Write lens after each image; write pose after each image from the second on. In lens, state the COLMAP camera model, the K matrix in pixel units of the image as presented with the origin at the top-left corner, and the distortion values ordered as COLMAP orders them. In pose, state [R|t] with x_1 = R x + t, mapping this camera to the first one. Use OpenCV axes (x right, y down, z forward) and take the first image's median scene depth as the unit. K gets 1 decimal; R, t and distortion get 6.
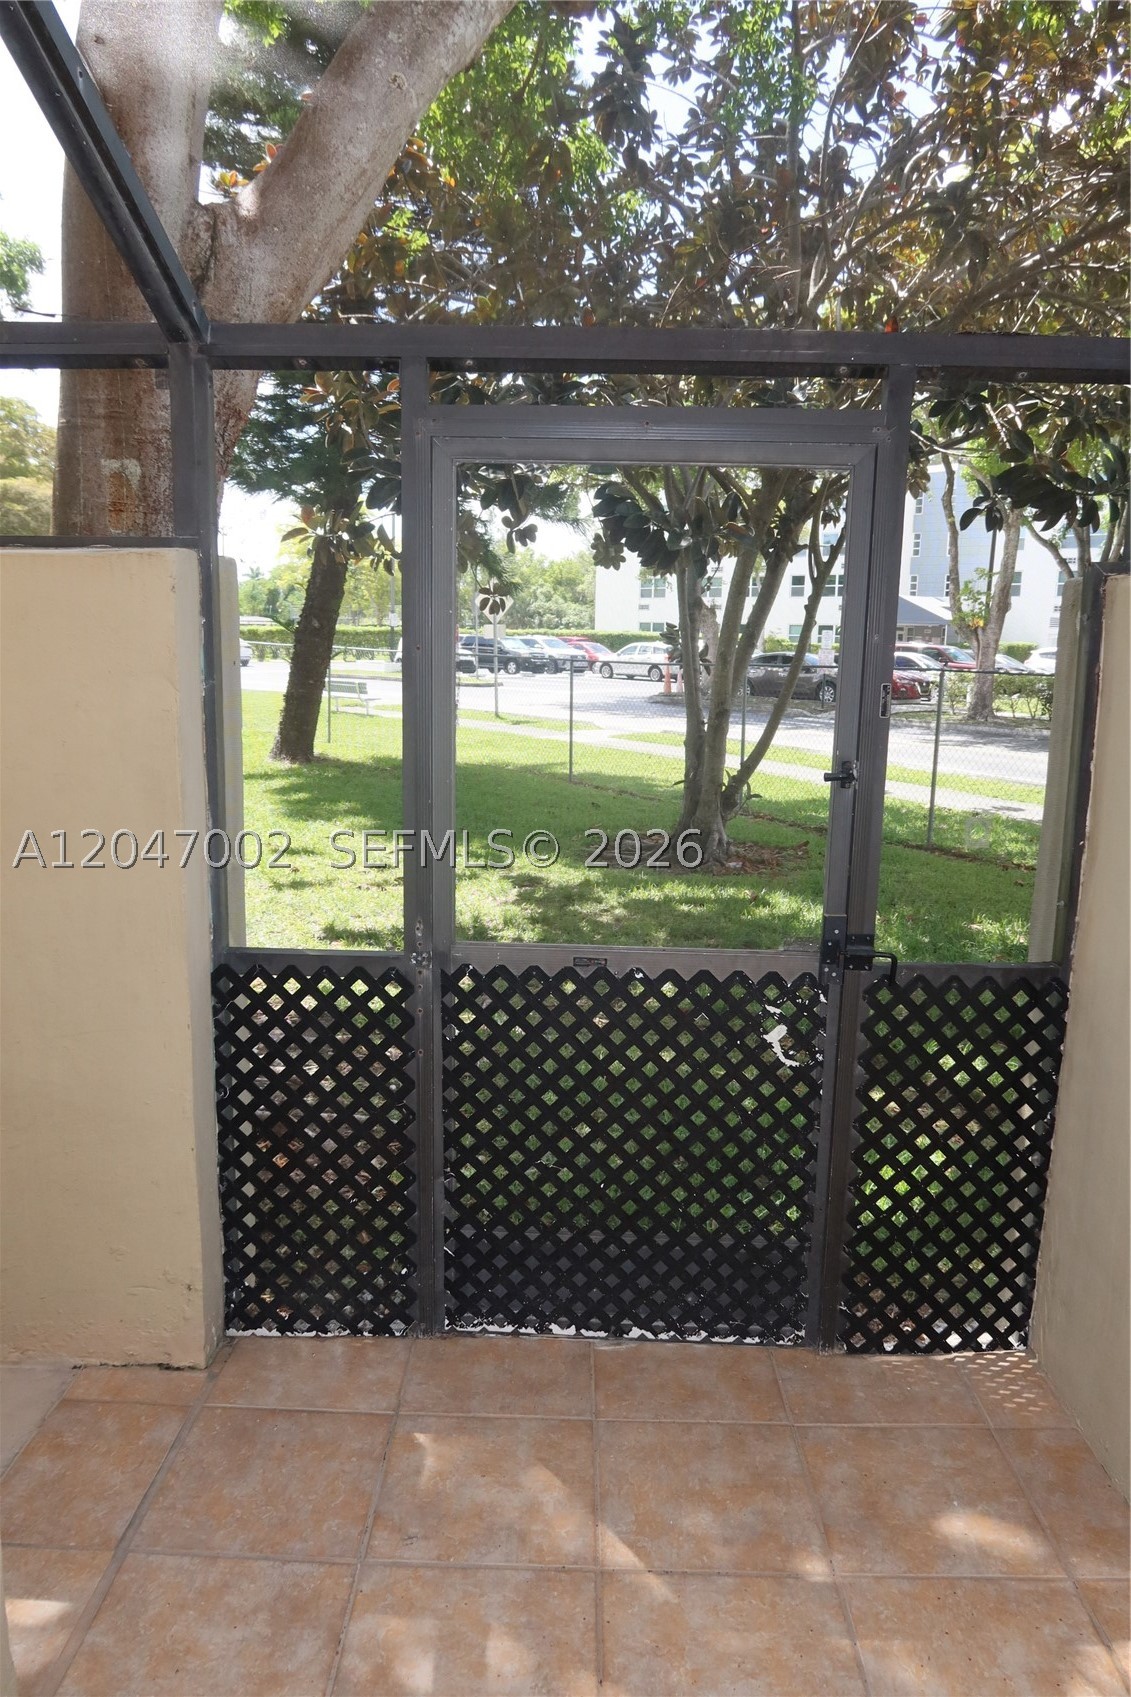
lens RADIAL K [[1166.3, 0, 567.7], [0, 1166.3, 846.9], [0, 0, 1]] dist [-0.028540, 0.009494]
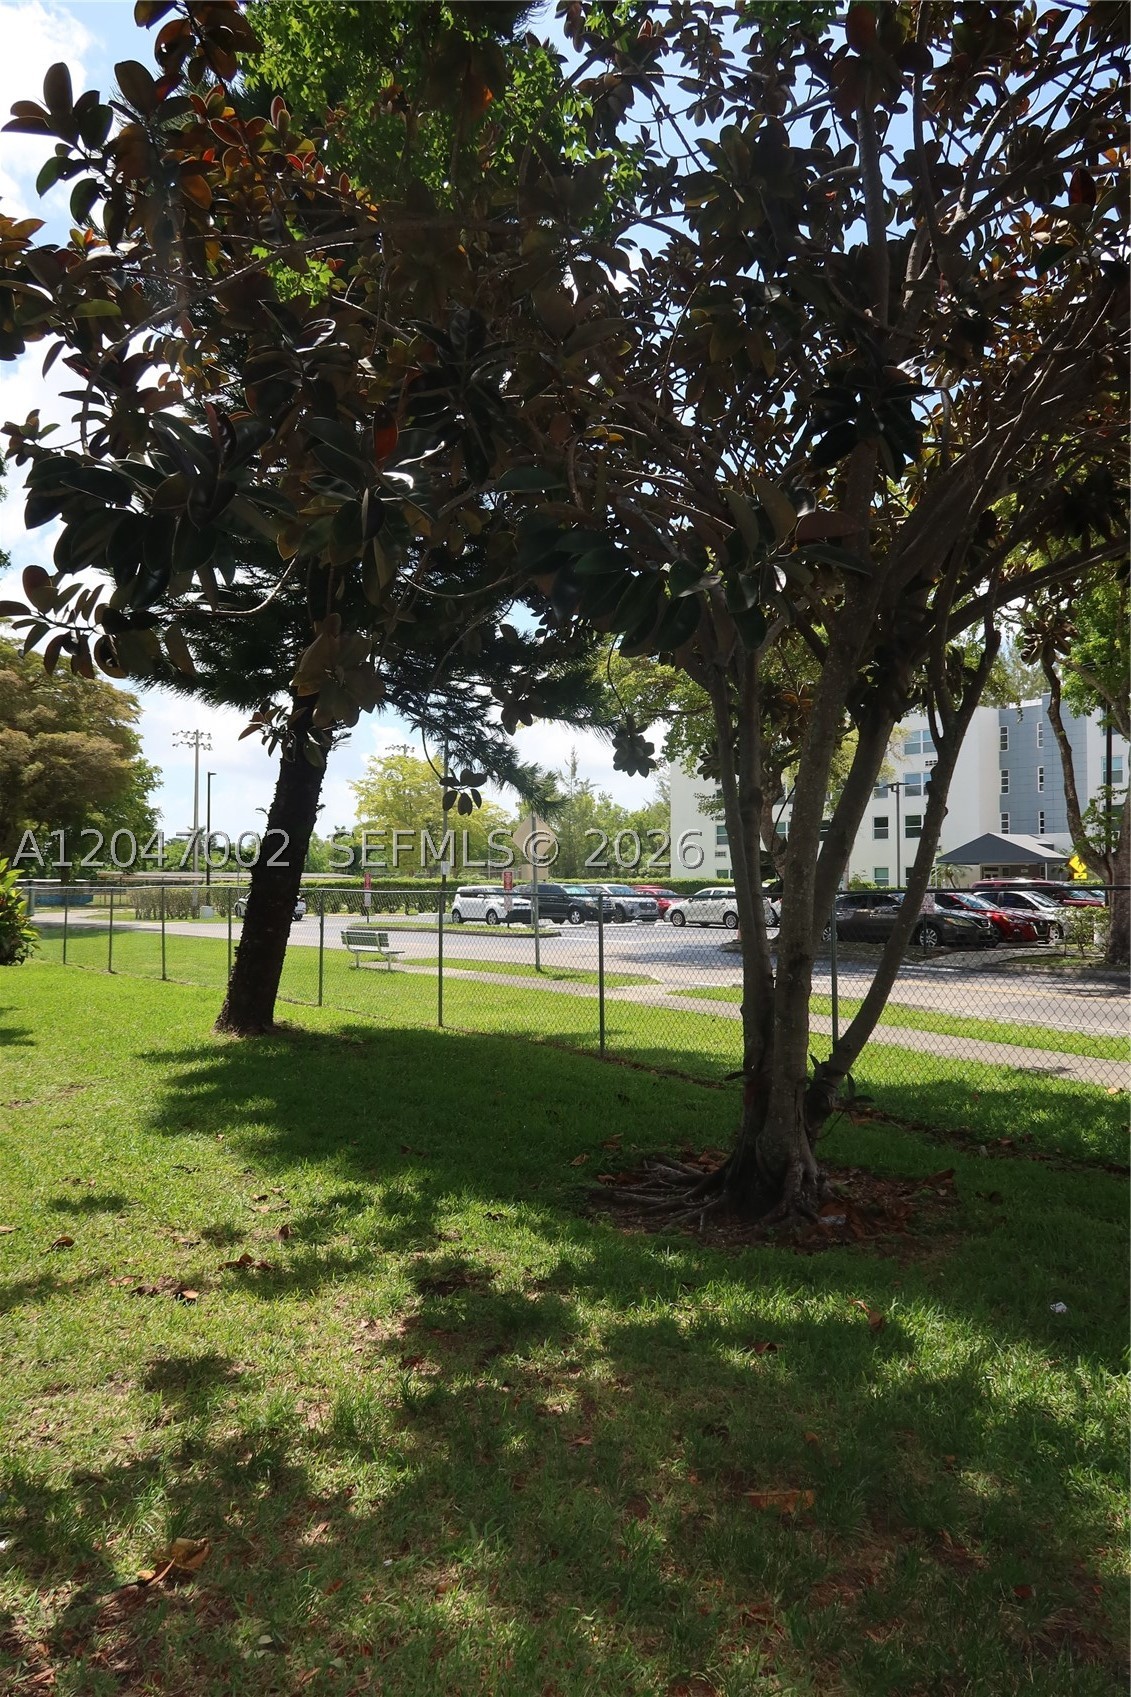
lens RADIAL K [[1166.3, 0, 567.7], [0, 1166.3, 846.9], [0, 0, 1]] dist [-0.028540, 0.009494]
pose [[0.997301, -0.022707, -0.069829, 0.022479], [0.007250, 0.976789, -0.214082, -0.017769], [0.073069, 0.212998, 0.974317, 0.155555]]
